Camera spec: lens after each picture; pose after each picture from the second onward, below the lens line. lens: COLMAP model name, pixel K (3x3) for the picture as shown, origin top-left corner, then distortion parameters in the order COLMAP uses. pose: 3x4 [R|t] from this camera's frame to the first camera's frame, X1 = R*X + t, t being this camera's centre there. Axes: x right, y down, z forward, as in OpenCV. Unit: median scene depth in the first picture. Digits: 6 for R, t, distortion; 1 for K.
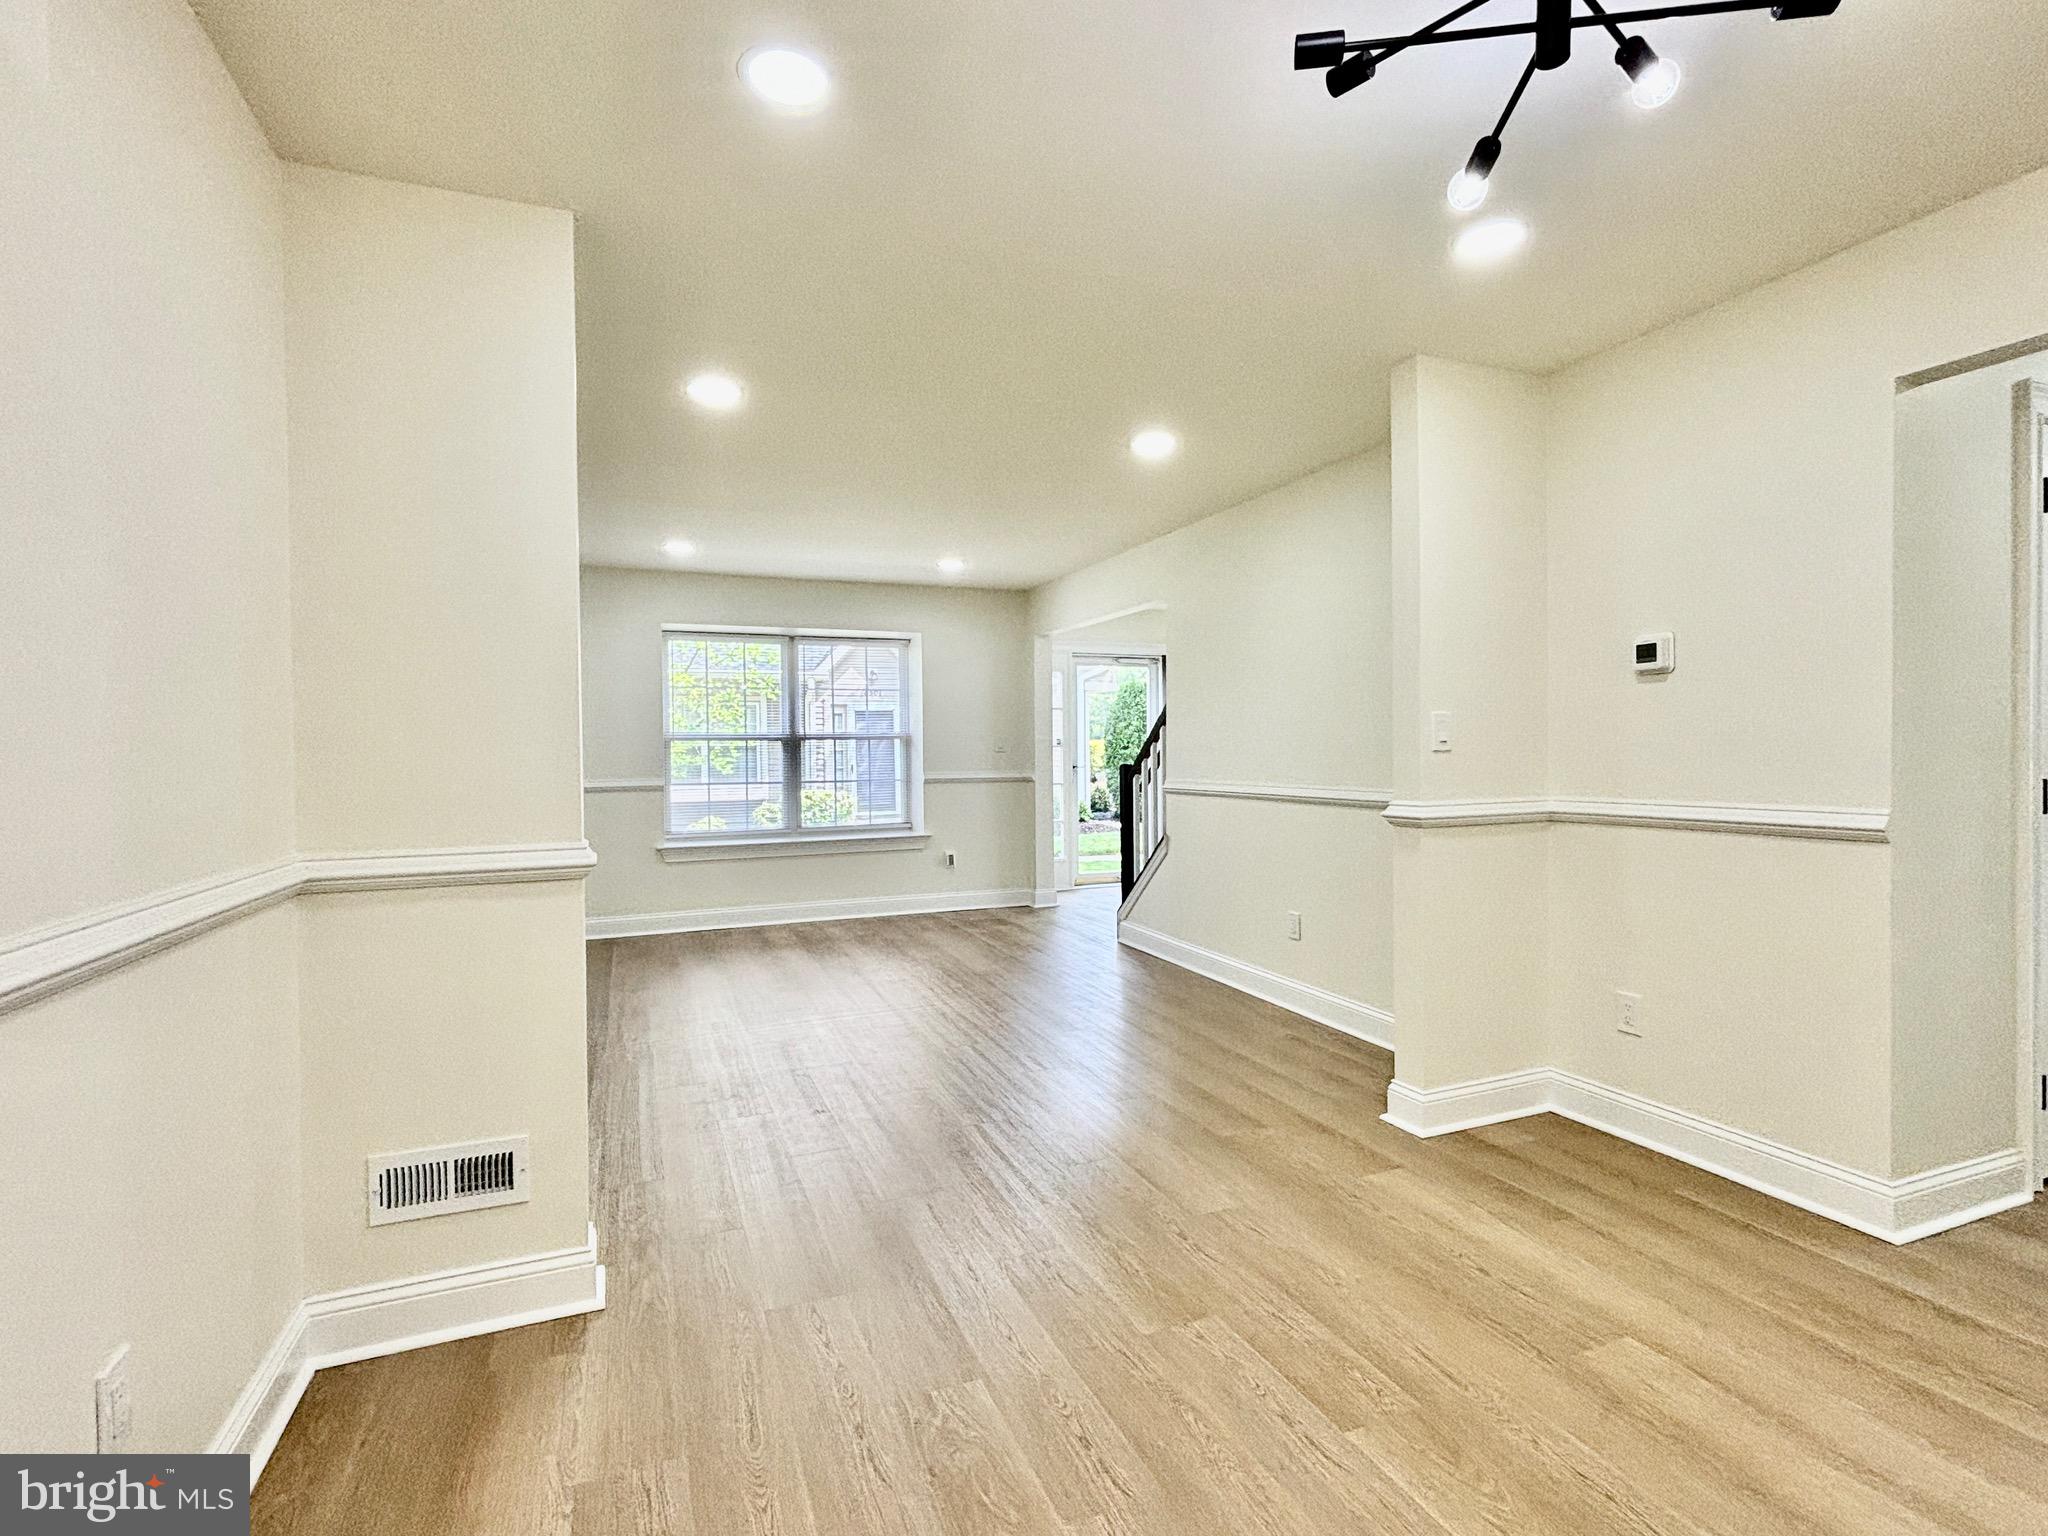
lens RADIAL K [[978.8, 0, 1020.7], [0, 978.8, 772.1], [0, 0, 1]] dist [0.000376, -0.000715]
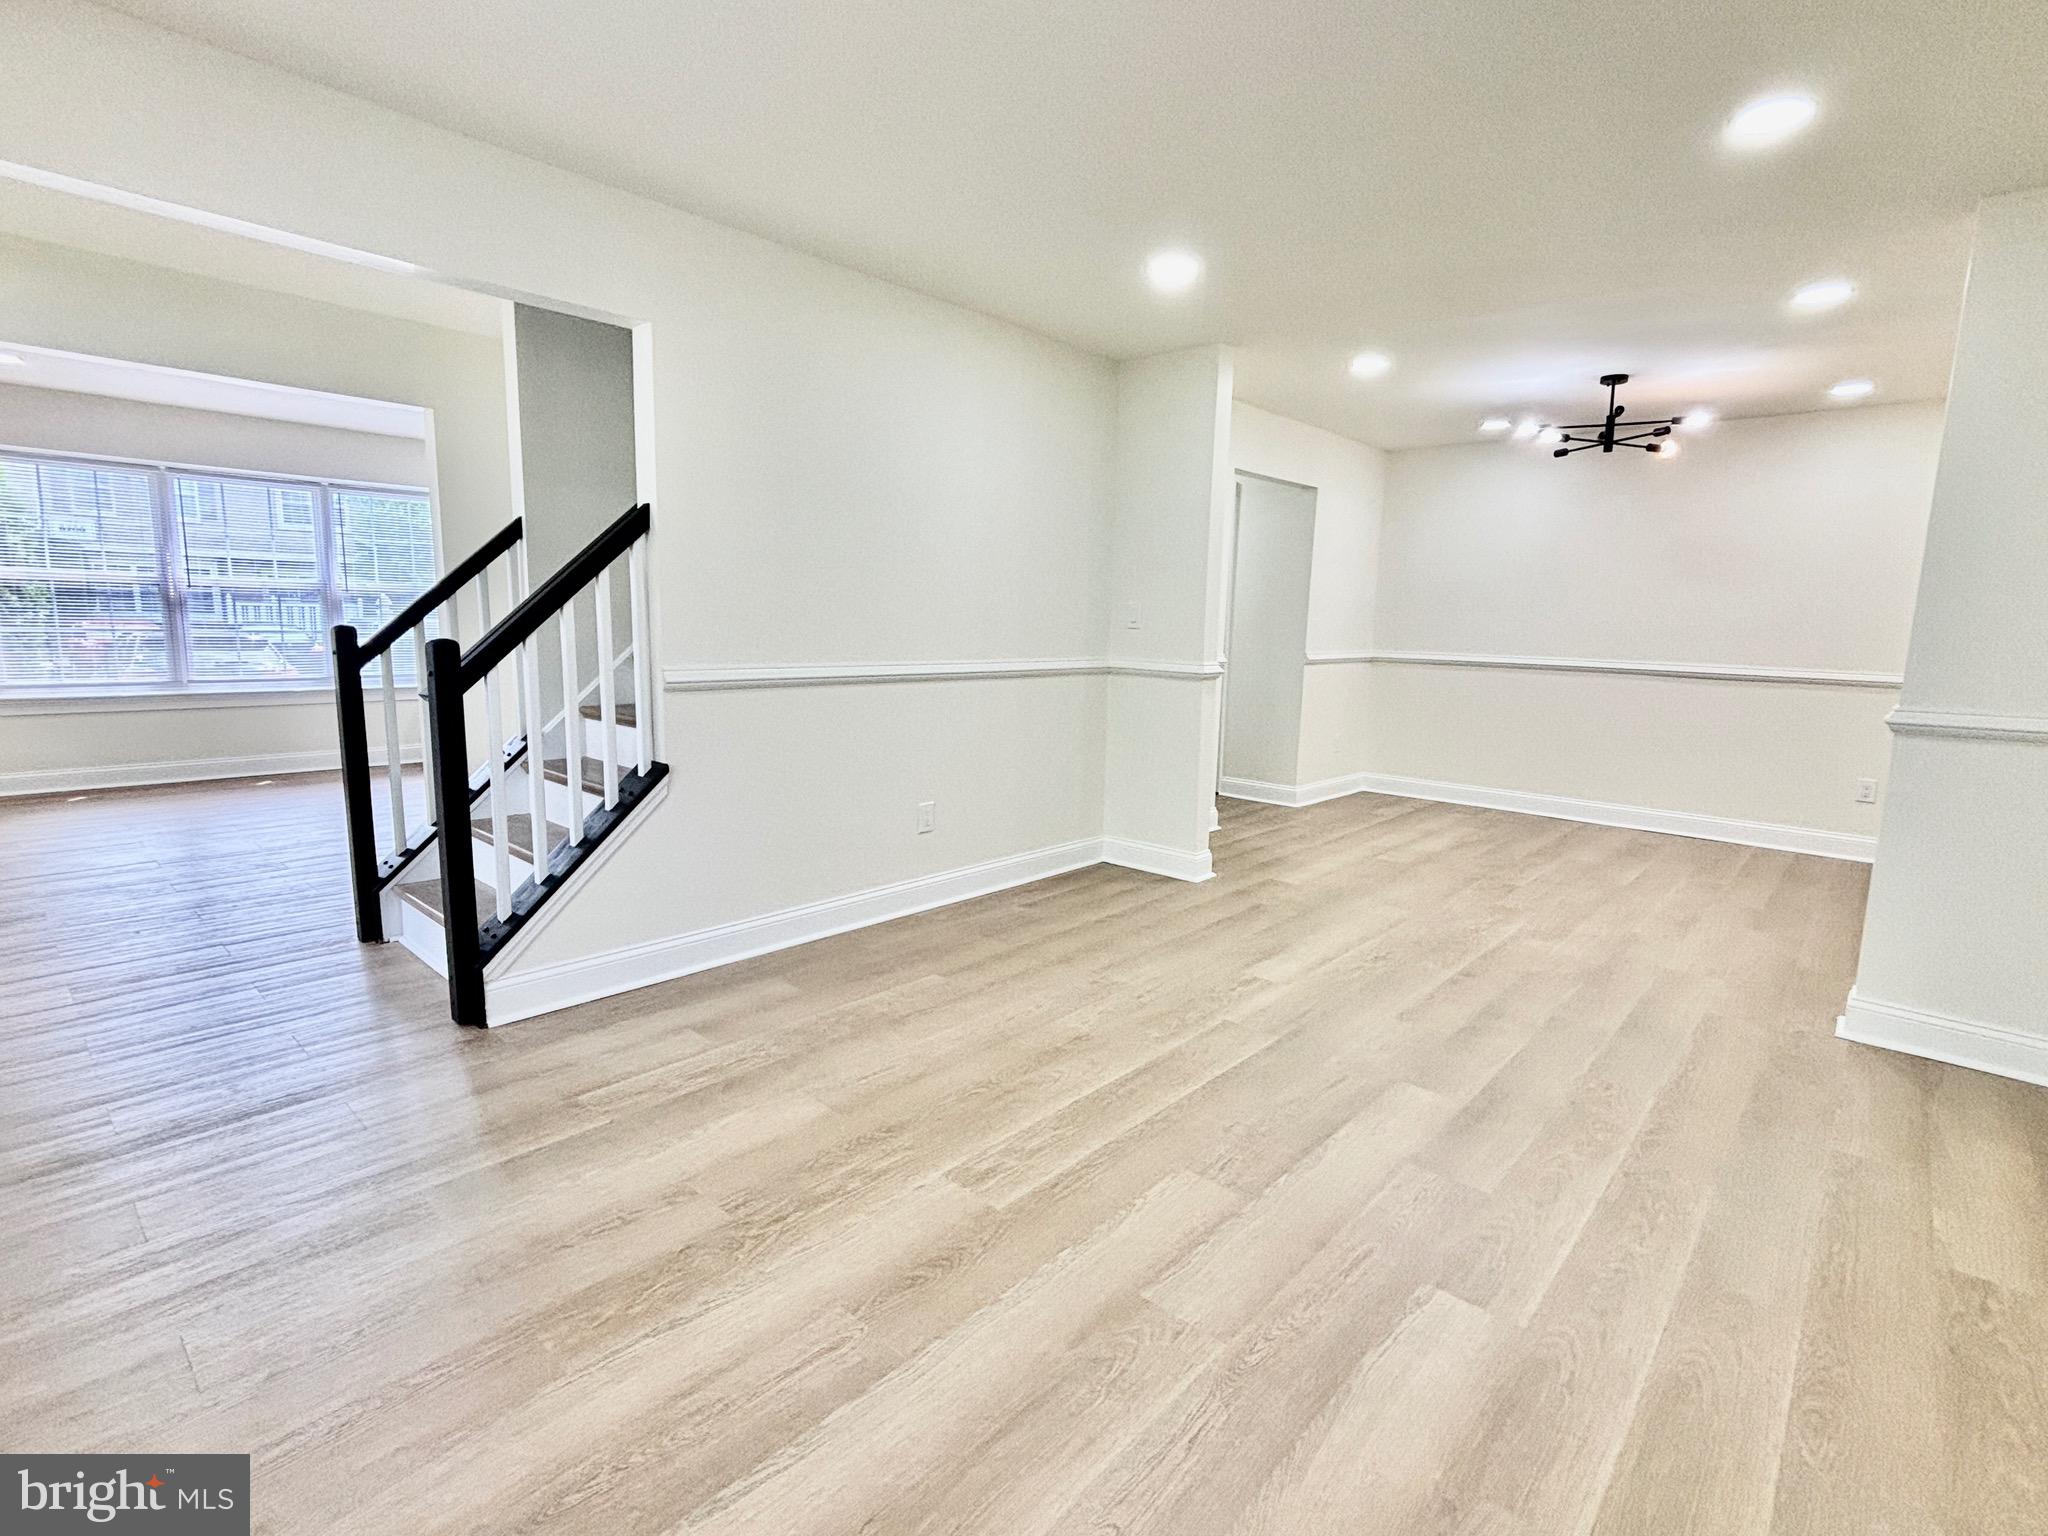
lens RADIAL K [[978.8, 0, 1020.9], [0, 978.8, 758.5], [0, 0, 1]] dist [0.000376, -0.000715]
pose [[-0.427691, -0.137268, 0.893442, -0.727023], [-0.007181, 0.988887, 0.148494, -0.041138], [-0.903897, 0.057094, -0.423924, 1.684045]]
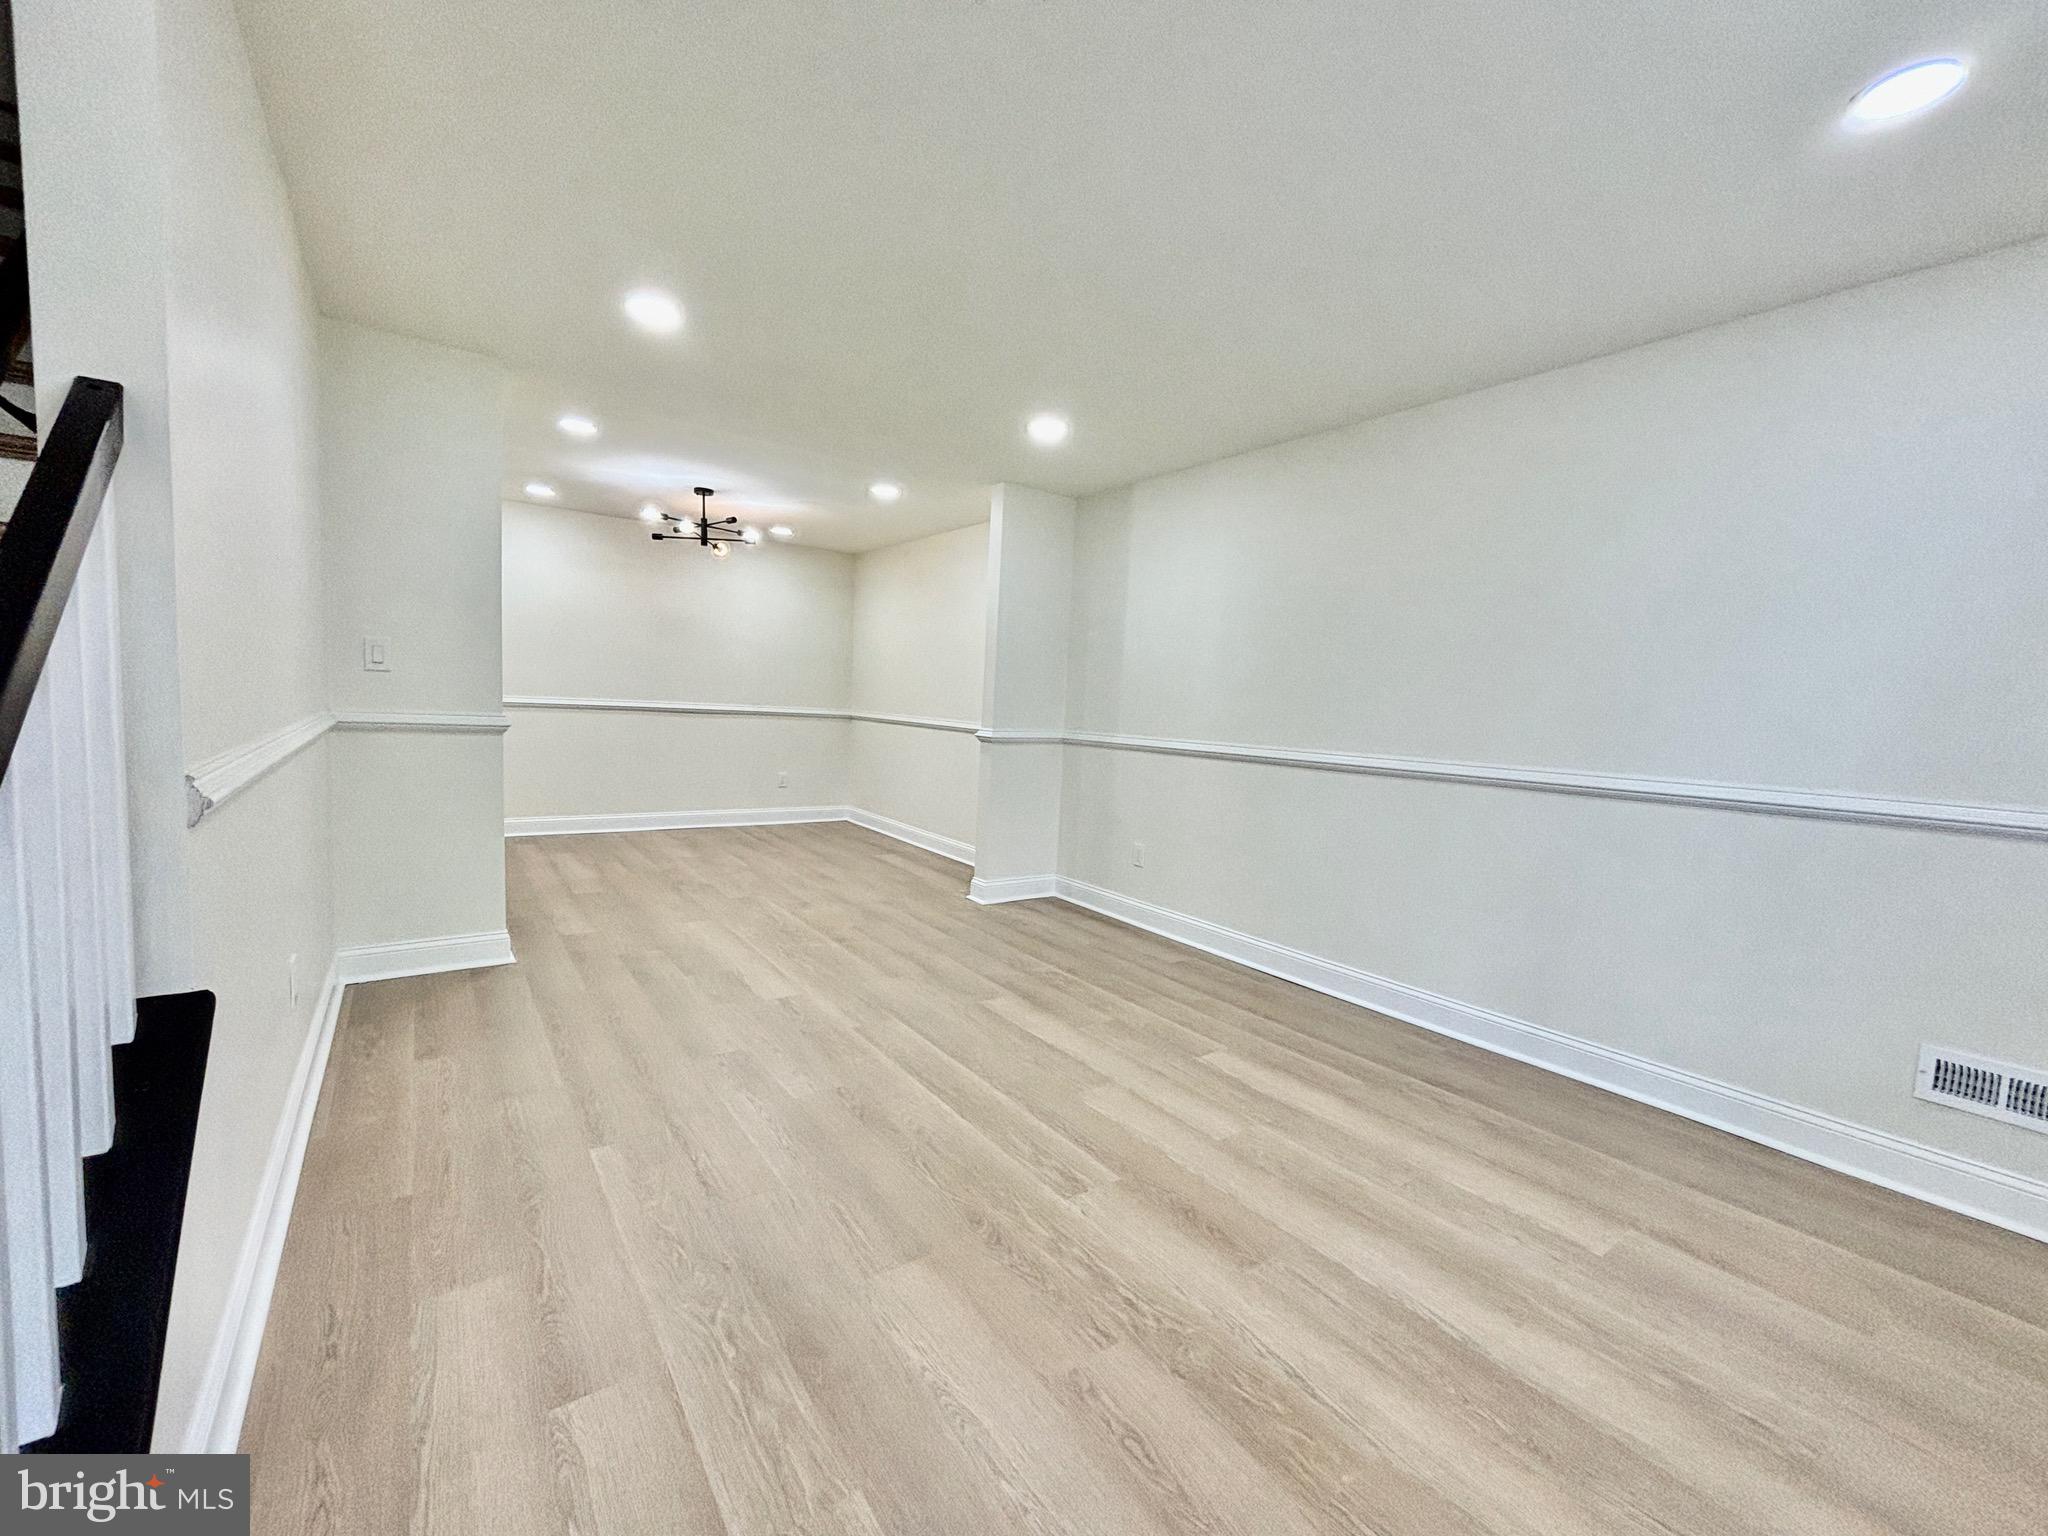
lens RADIAL K [[826.3, 0, 1019.2], [0, 826.3, 772.4], [0, 0, 1]] dist [0.004323, -0.001416]
pose [[-0.972881, -0.017803, -0.230621, -0.018741], [-0.044481, 0.992824, 0.111002, -0.046393], [0.226990, 0.118250, -0.966692, 1.997245]]
